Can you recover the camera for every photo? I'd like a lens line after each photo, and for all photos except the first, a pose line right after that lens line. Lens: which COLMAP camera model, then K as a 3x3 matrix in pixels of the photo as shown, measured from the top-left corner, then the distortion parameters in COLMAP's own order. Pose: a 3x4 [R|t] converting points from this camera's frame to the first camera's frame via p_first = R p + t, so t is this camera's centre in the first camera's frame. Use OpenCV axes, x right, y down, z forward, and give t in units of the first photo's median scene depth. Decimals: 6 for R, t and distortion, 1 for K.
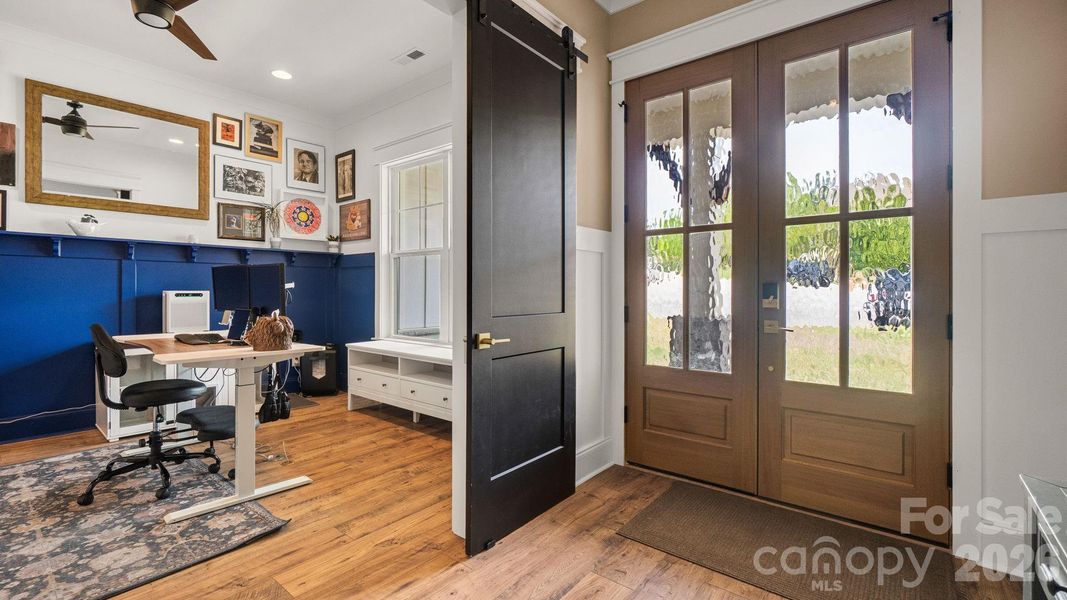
lens RADIAL K [[464.2, 0, 533.3], [0, 464.2, 293.8], [0, 0, 1]] dist [-0.002086, -0.000193]
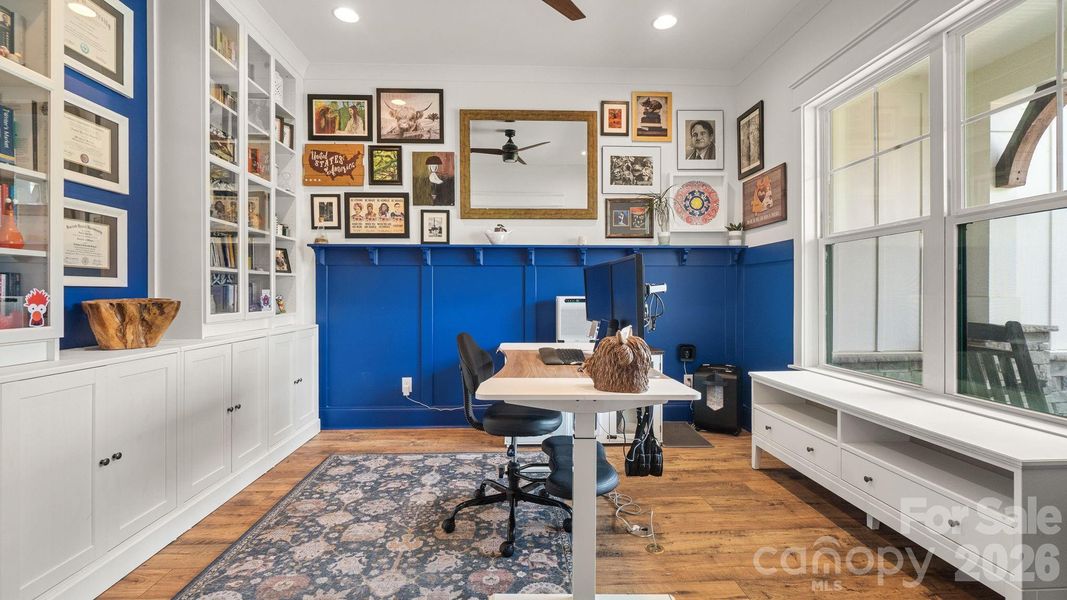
lens RADIAL K [[464.2, 0, 533.3], [0, 464.2, 293.8], [0, 0, 1]] dist [-0.002086, -0.000193]
pose [[0.666135, -0.003849, -0.745821, -0.094691], [-0.002842, 0.999966, -0.007700, -0.003189], [0.745826, 0.007249, 0.666102, 0.280659]]
